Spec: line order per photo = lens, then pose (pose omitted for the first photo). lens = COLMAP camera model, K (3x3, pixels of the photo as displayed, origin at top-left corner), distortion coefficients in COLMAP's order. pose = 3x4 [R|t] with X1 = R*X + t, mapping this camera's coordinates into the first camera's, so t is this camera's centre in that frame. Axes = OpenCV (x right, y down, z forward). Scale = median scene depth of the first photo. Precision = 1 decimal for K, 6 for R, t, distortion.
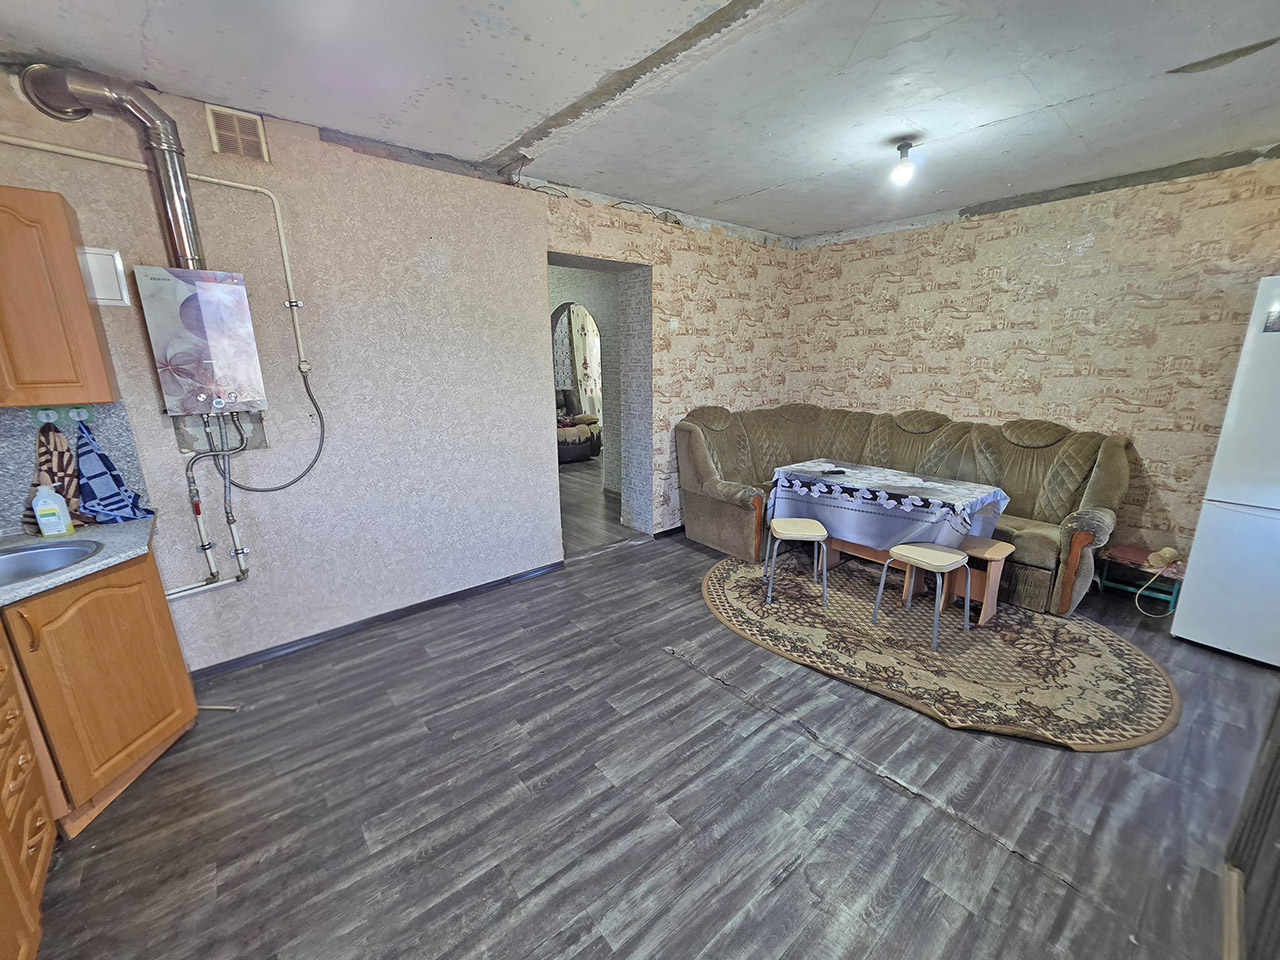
lens RADIAL K [[515.2, 0, 644.2], [0, 515.2, 481.9], [0, 0, 1]] dist [0.004406, 0.000350]
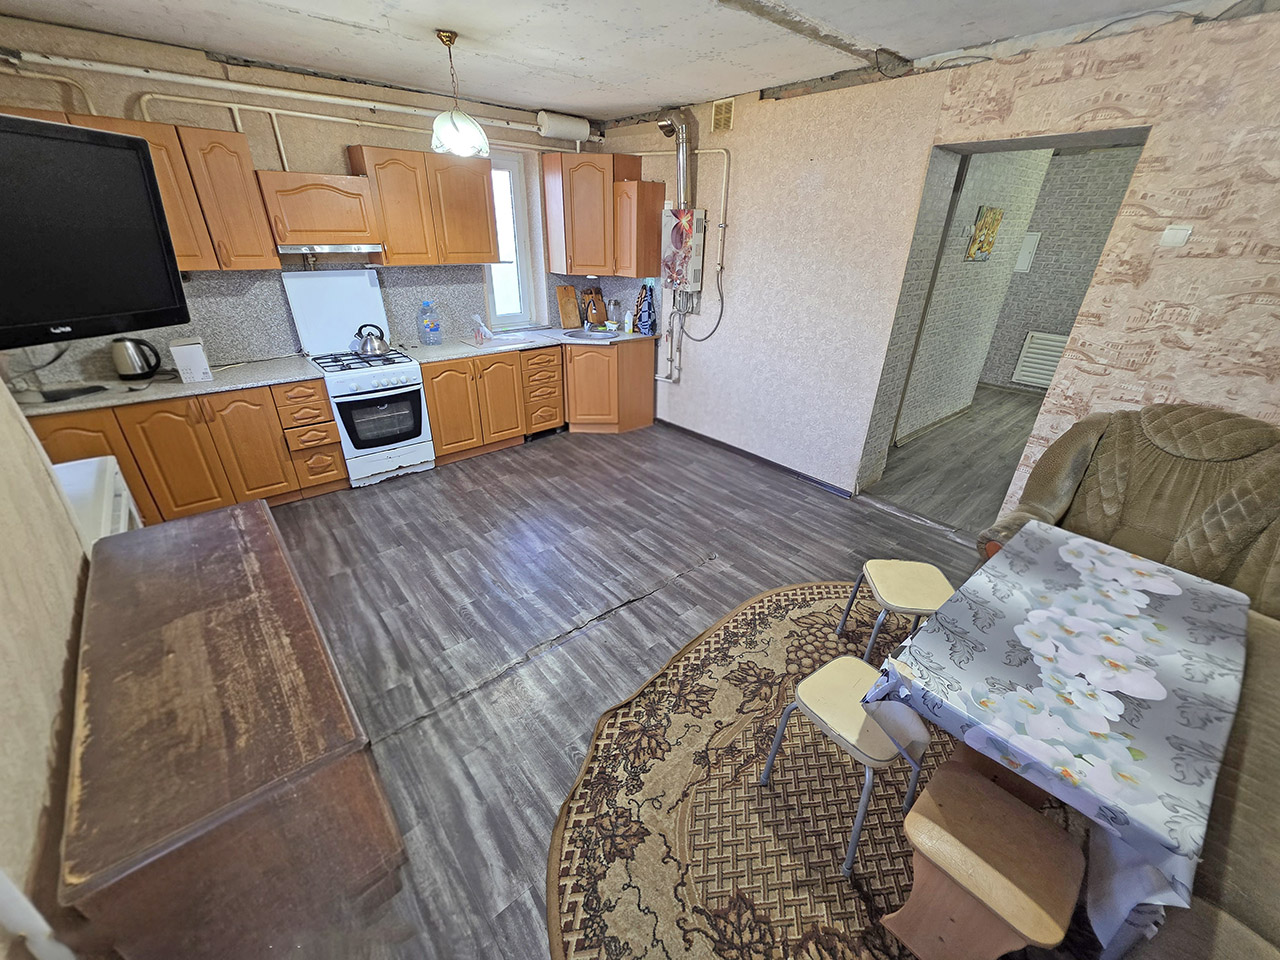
lens RADIAL K [[515.2, 0, 645.7], [0, 515.2, 481.5], [0, 0, 1]] dist [0.004406, 0.000350]
pose [[0.014500, 0.450472, -0.892673, 1.010002], [-0.258252, 0.864163, 0.431889, -0.270166], [0.965969, 0.224272, 0.128866, 0.698183]]
